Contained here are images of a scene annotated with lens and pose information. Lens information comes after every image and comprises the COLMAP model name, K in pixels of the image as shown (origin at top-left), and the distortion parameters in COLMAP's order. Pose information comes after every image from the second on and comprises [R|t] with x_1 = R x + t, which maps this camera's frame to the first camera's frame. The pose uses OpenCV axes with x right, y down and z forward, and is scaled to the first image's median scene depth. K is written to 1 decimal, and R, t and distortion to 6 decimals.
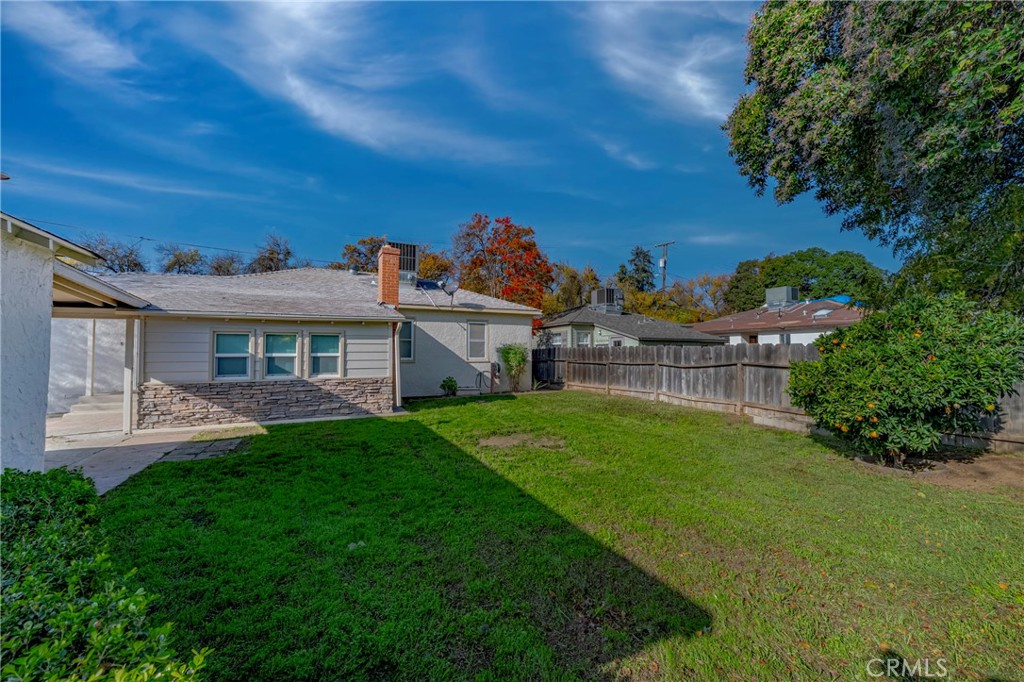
lens RADIAL K [[398.3, 0, 509.6], [0, 398.3, 344.0], [0, 0, 1]] dist [0.000148, 0.000006]
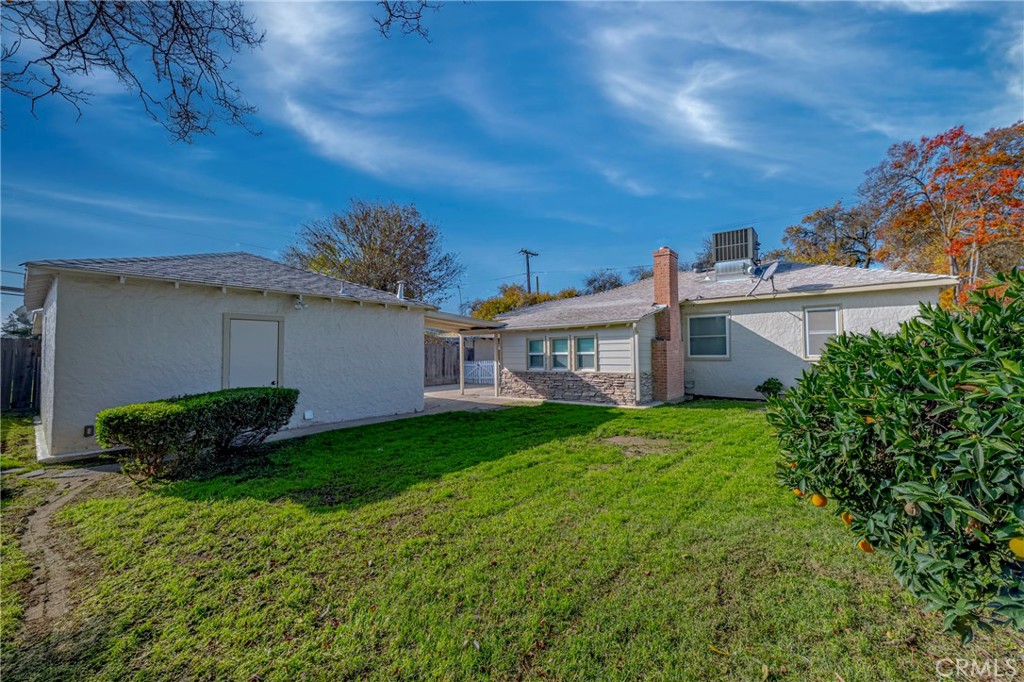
lens RADIAL K [[398.3, 0, 510.2], [0, 398.3, 342.3], [0, 0, 1]] dist [0.000148, 0.000006]
pose [[0.424689, -0.027031, -0.904936, 0.593411], [0.032159, 0.999374, -0.014760, 0.003269], [0.904768, -0.022833, 0.425293, 0.247118]]
